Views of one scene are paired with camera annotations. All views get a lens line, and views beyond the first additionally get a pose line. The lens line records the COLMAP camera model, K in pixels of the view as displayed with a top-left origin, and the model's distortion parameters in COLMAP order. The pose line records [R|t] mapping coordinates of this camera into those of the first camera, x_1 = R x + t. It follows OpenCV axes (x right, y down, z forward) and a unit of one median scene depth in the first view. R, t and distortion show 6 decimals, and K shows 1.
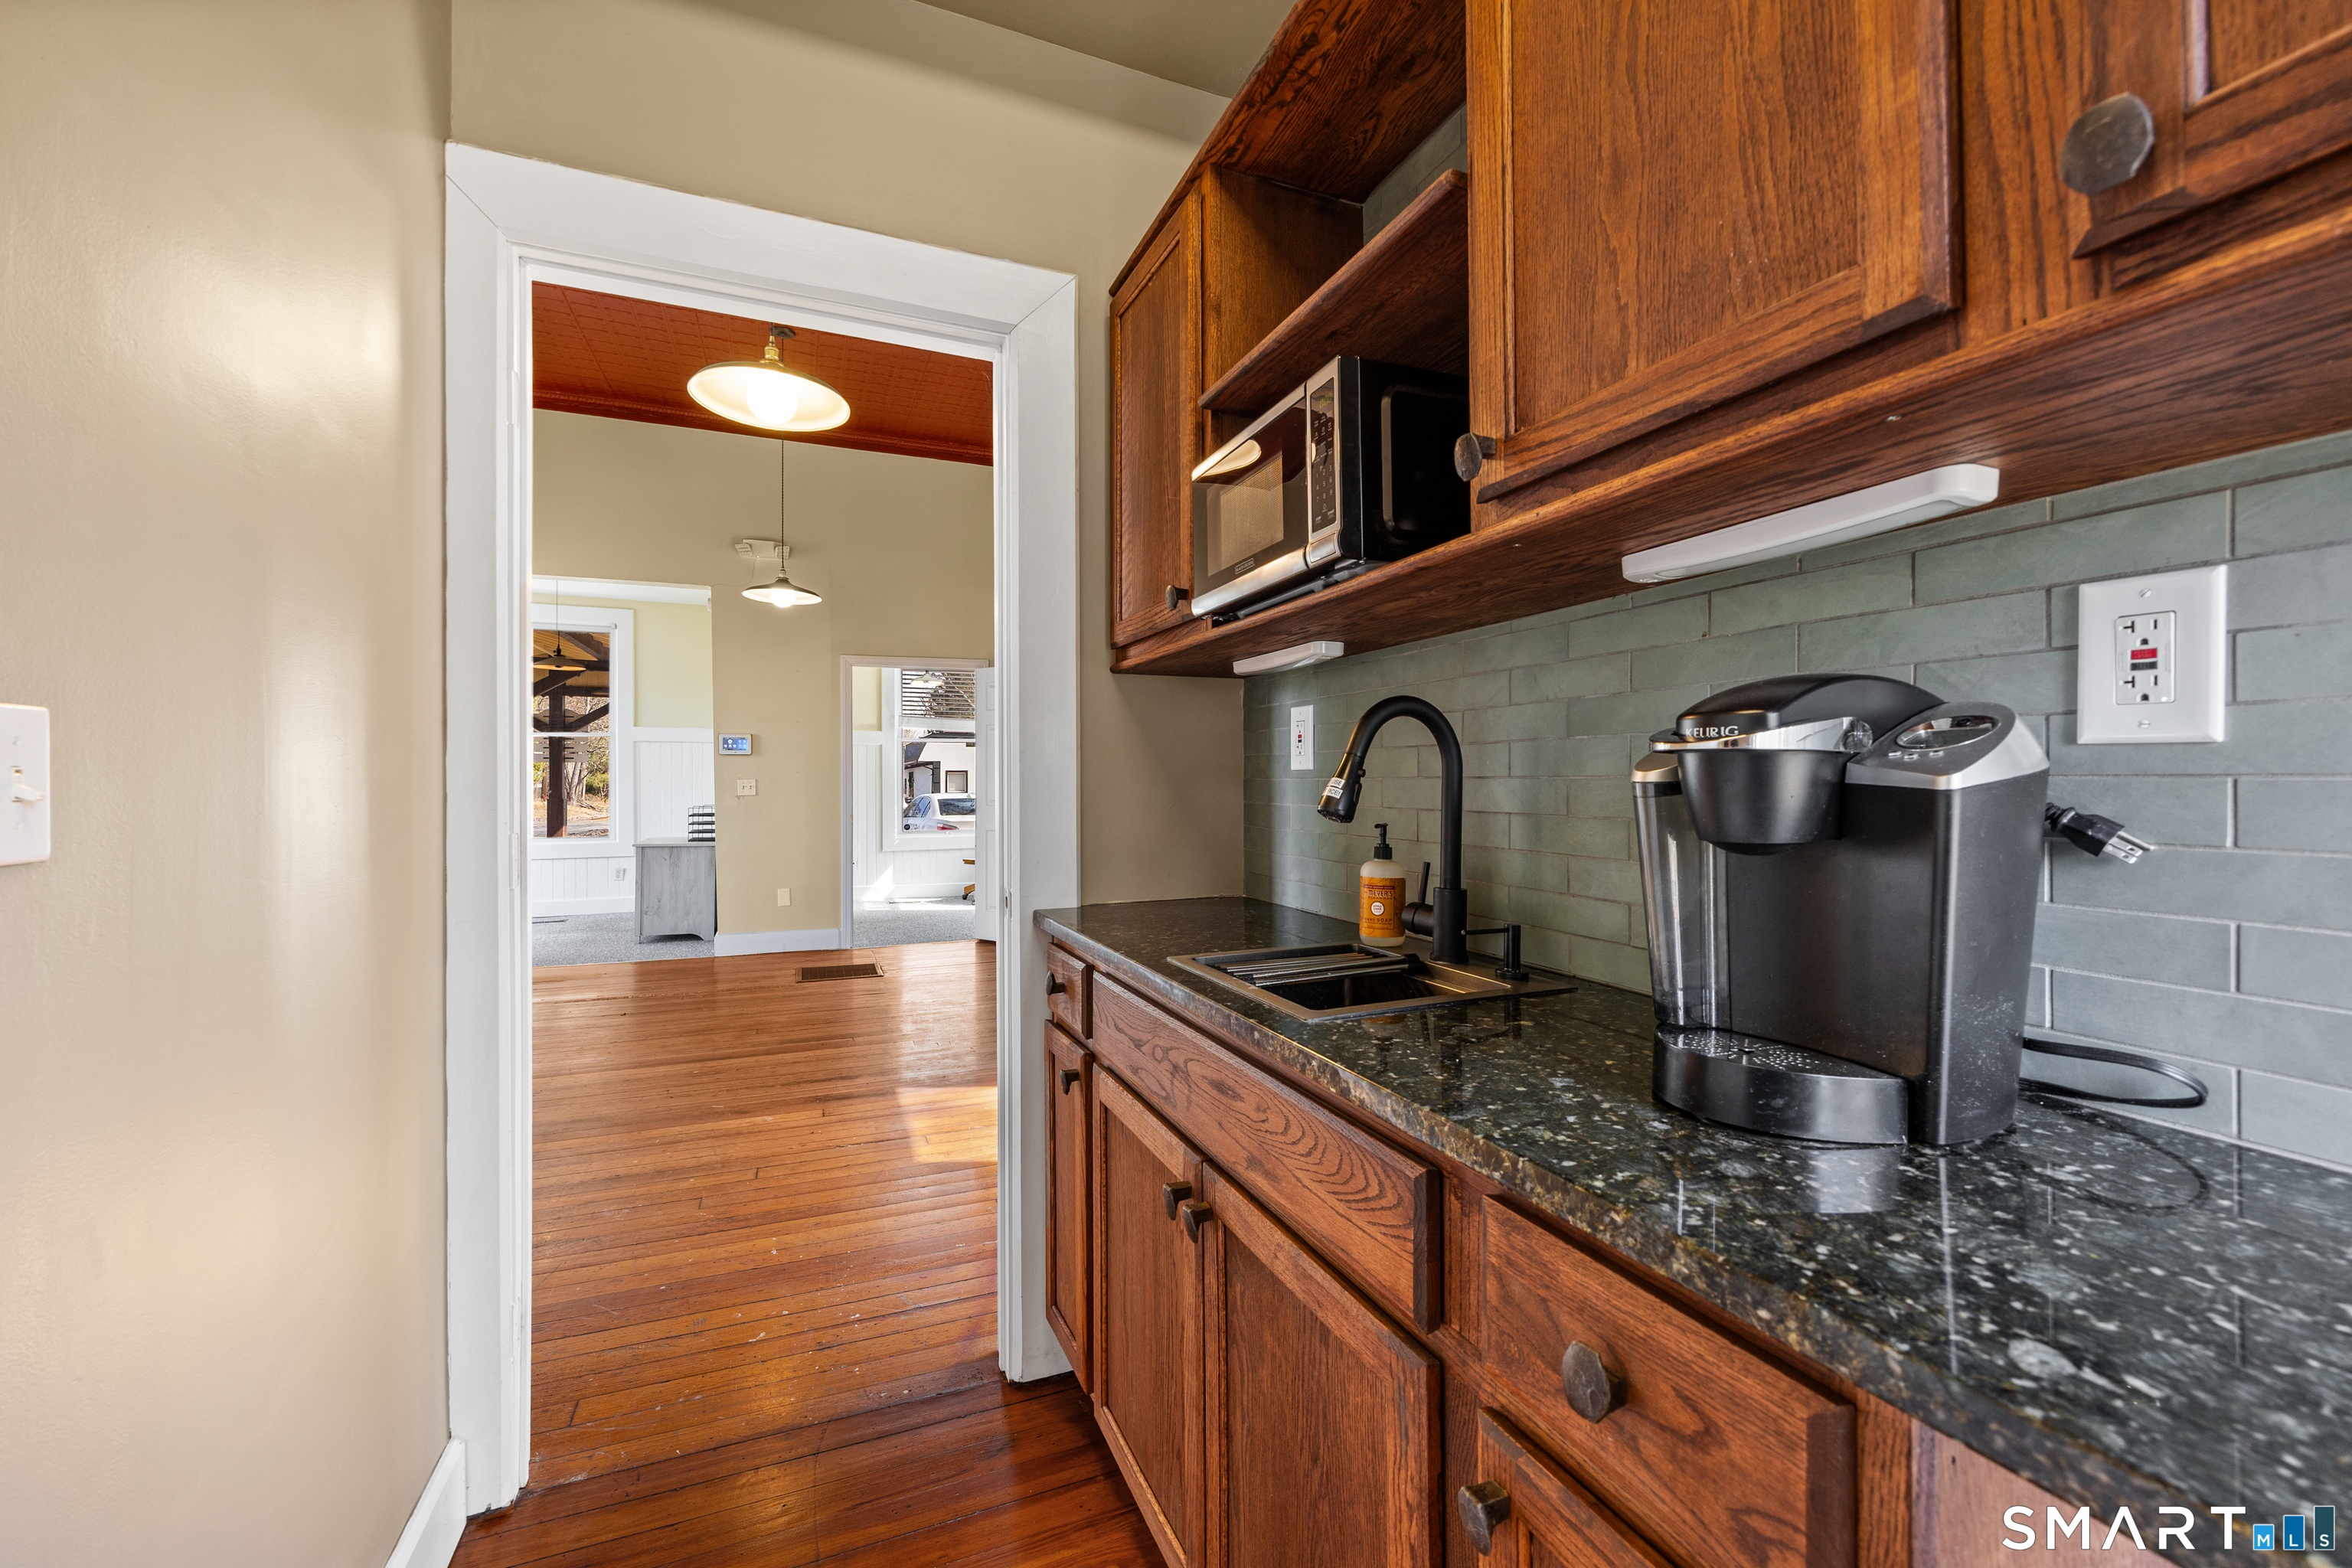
lens RADIAL K [[947.2, 0, 1173.5], [0, 947.2, 738.3], [0, 0, 1]] dist [0.000684, 0.000056]
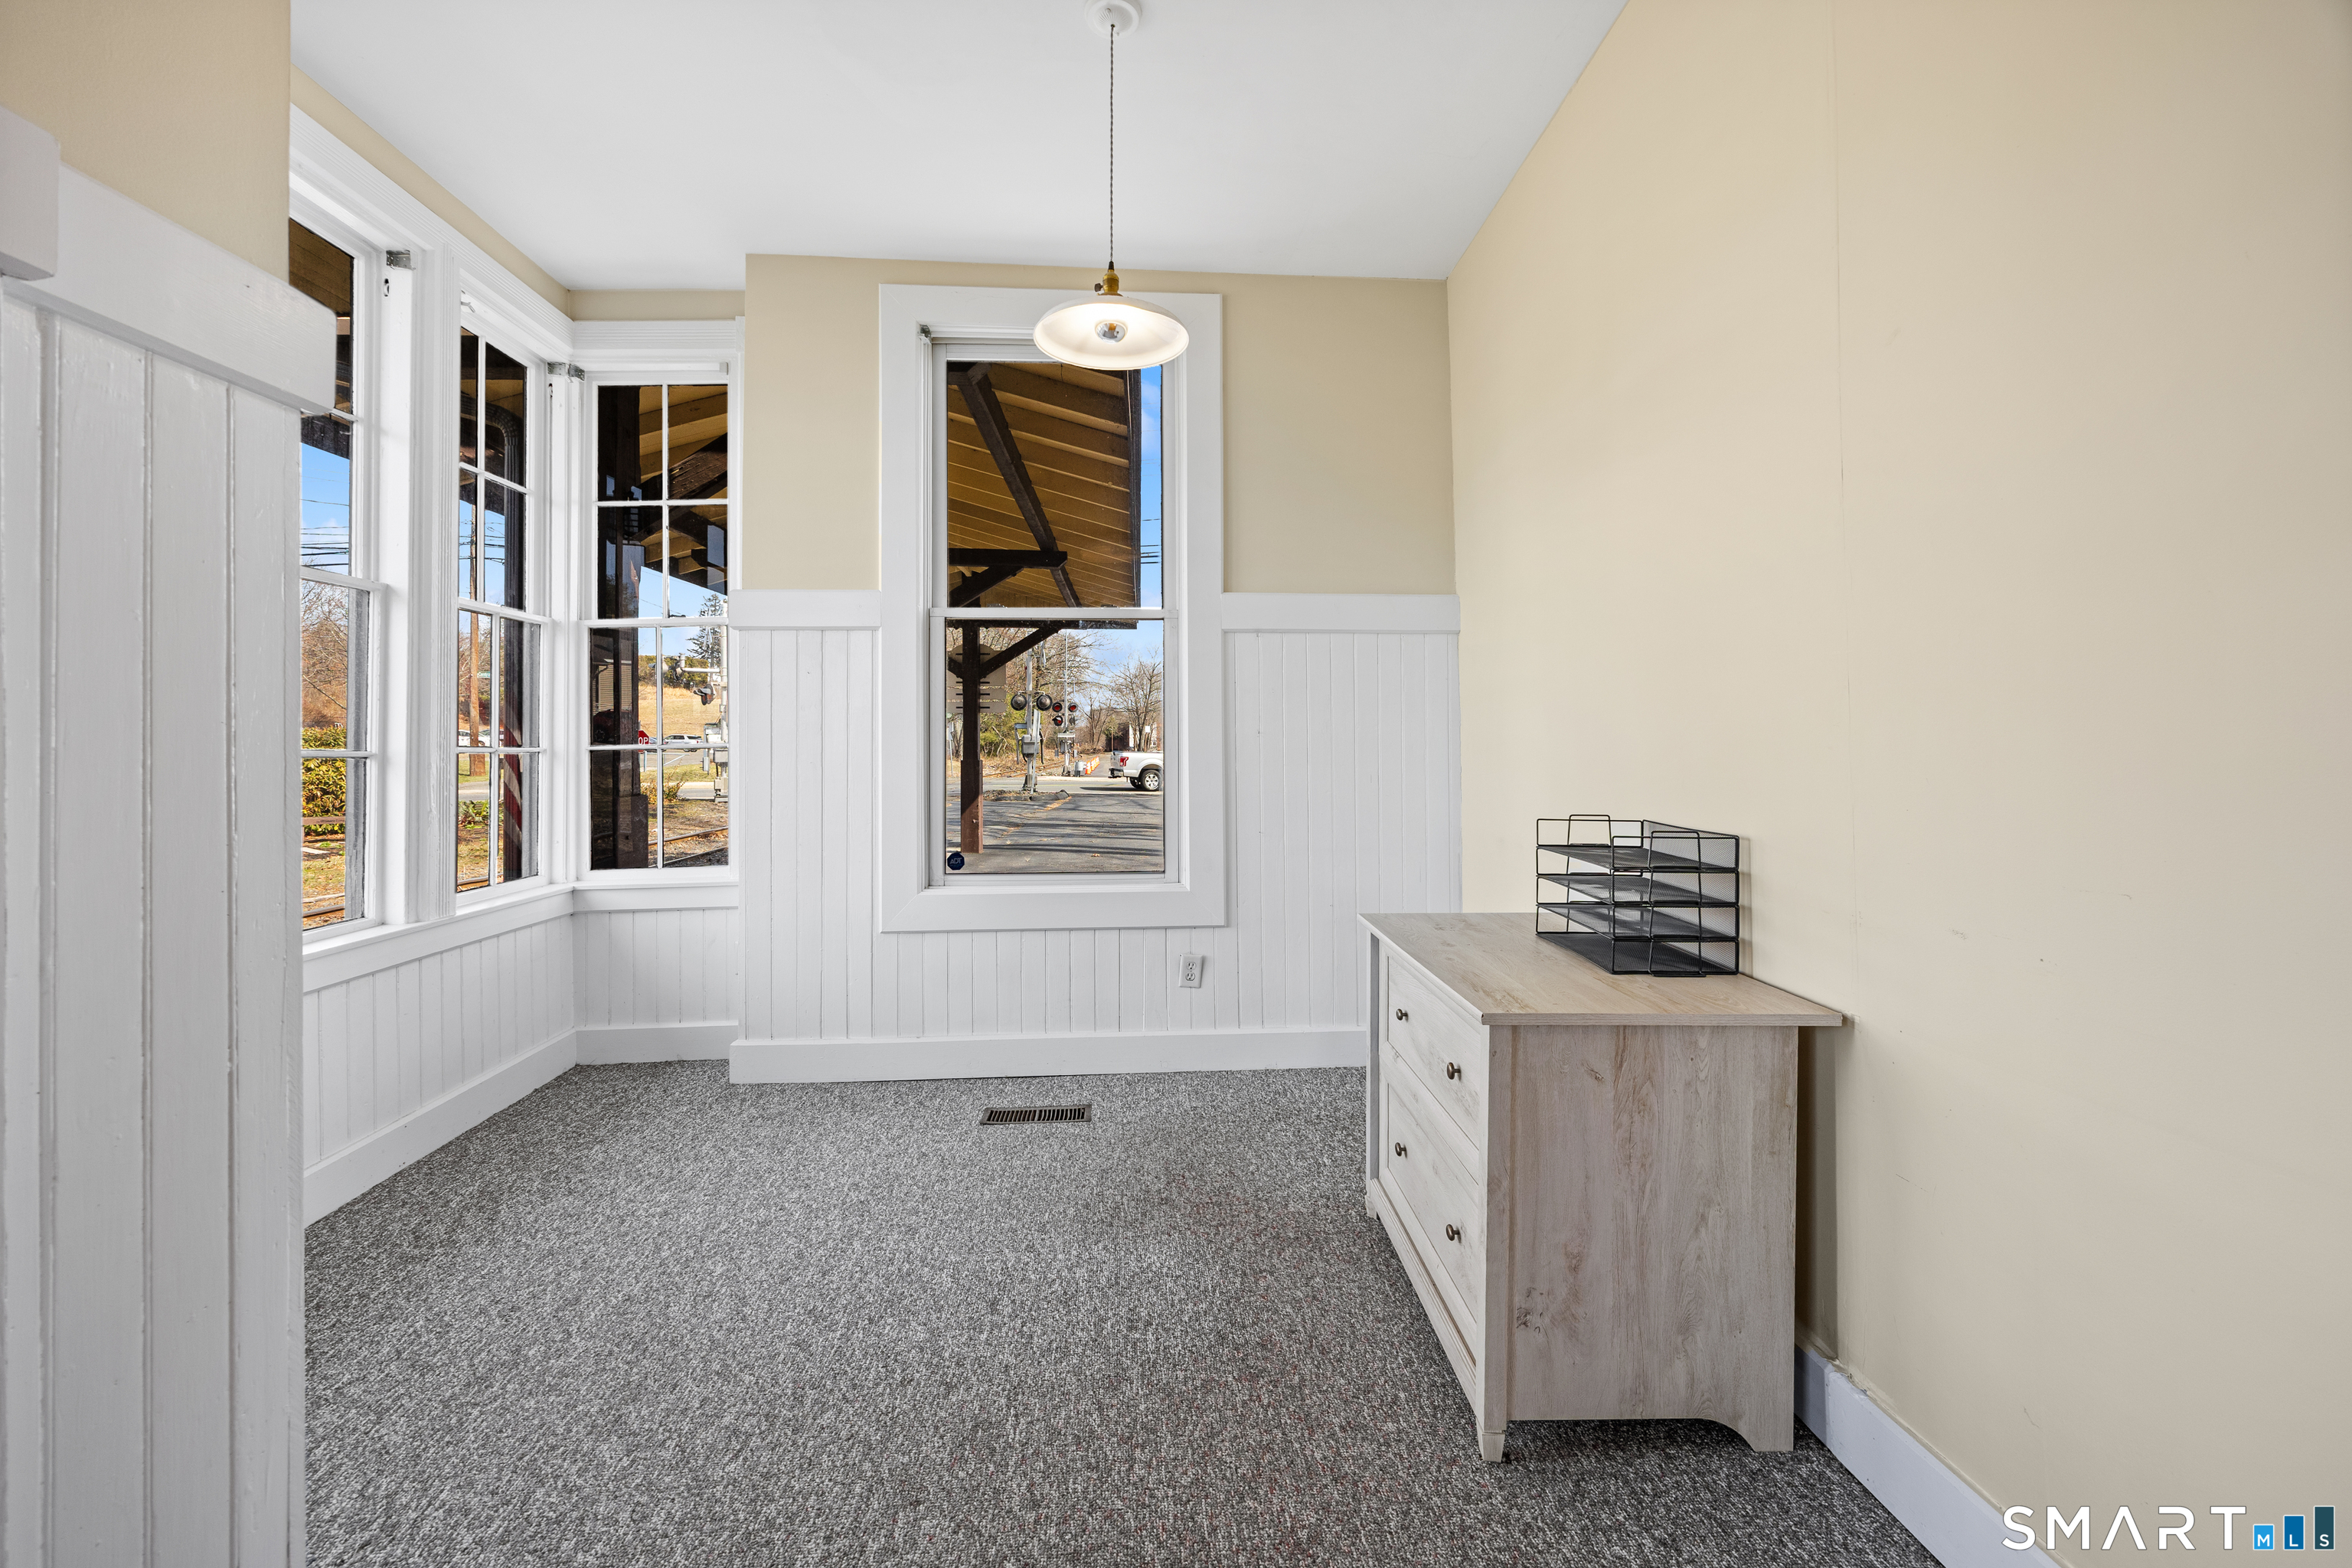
lens RADIAL K [[947.2, 0, 1173.5], [0, 947.2, 738.3], [0, 0, 1]] dist [0.000684, 0.000056]
pose [[0.942760, 0.010193, -0.333317, -0.504759], [0.003013, 0.999232, 0.039077, 0.035048], [0.333459, -0.037844, 0.942005, 0.690897]]
